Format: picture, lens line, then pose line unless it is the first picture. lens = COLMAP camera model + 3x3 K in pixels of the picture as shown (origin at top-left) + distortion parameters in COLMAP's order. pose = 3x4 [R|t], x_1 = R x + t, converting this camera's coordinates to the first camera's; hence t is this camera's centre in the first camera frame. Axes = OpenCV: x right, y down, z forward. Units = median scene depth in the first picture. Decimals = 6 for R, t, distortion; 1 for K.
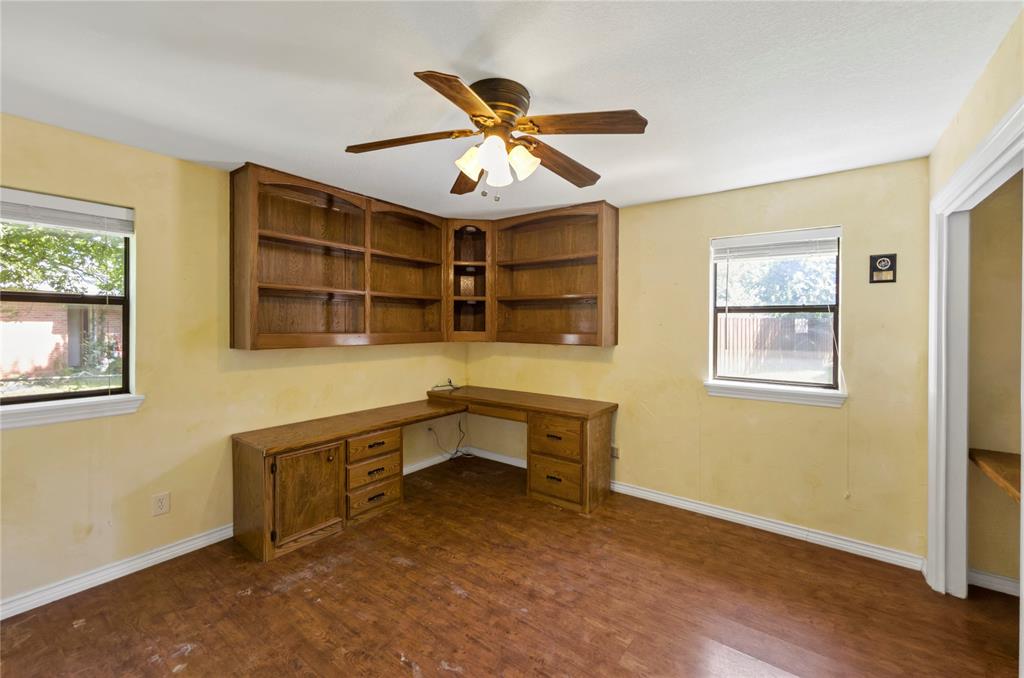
lens RADIAL K [[416.3, 0, 512.4], [0, 416.3, 330.3], [0, 0, 1]] dist [-0.000948, 0.000024]
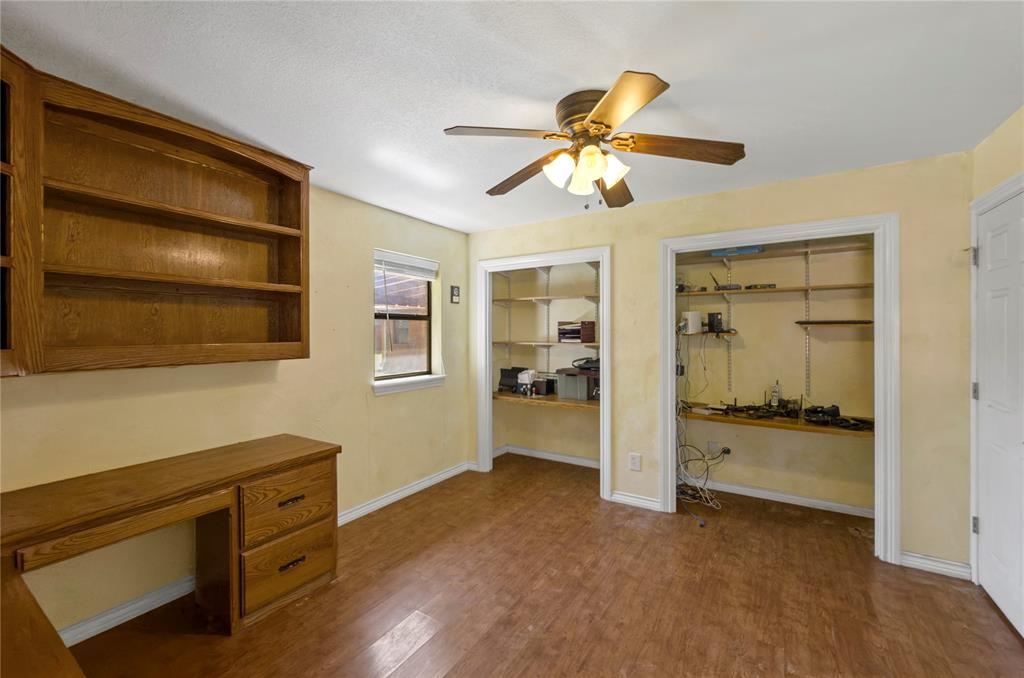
lens RADIAL K [[416.3, 0, 511.4], [0, 416.3, 333.9], [0, 0, 1]] dist [-0.000948, 0.000024]
pose [[-0.069127, -0.013444, 0.997517, -0.754154], [0.014816, 0.999785, 0.014501, -0.015953], [-0.997498, 0.015782, -0.068913, 0.904916]]
